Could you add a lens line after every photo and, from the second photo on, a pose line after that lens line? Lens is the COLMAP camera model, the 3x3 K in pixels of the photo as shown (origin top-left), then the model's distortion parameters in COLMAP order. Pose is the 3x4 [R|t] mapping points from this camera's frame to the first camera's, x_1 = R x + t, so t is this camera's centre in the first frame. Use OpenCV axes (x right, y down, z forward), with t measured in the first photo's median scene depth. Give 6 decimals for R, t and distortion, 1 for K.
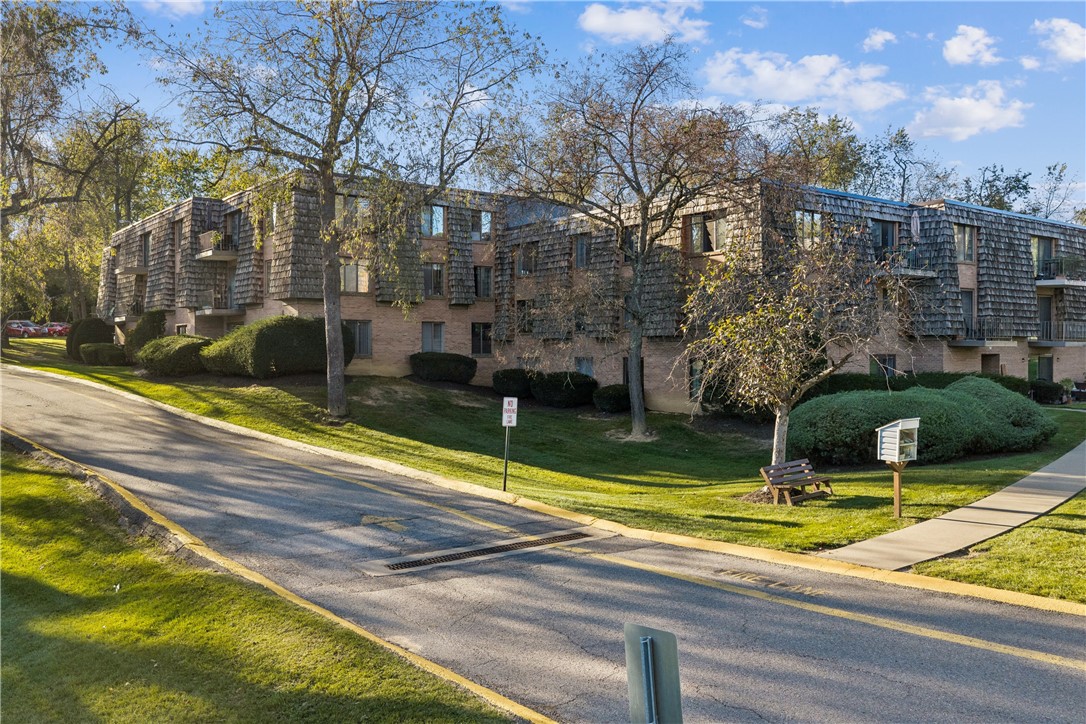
lens RADIAL K [[887.9, 0, 543.0], [0, 887.9, 362.0], [0, 0, 1]] dist [-0.000964, -0.001236]
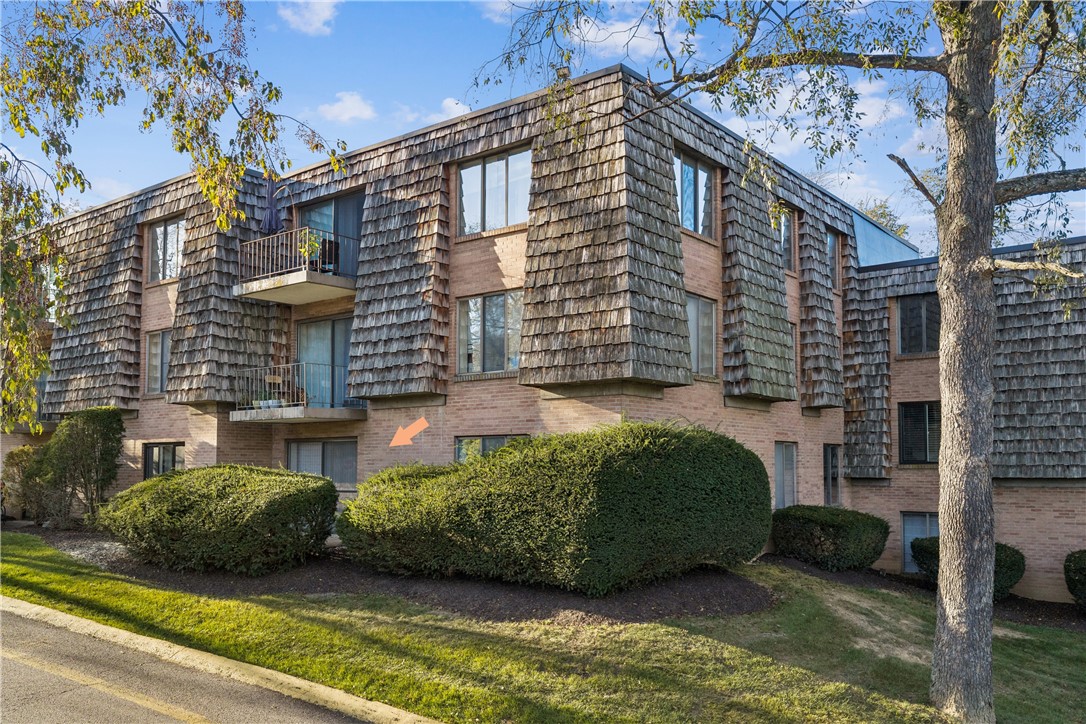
lens RADIAL K [[909.3, 0, 542.4], [0, 909.3, 408.9], [0, 0, 1]] dist [0.010252, 0.002533]
pose [[0.969681, 0.016523, 0.243814, -0.368618], [0.001454, 0.997304, -0.073370, -0.026270], [-0.244369, 0.071500, 0.967043, 0.548158]]
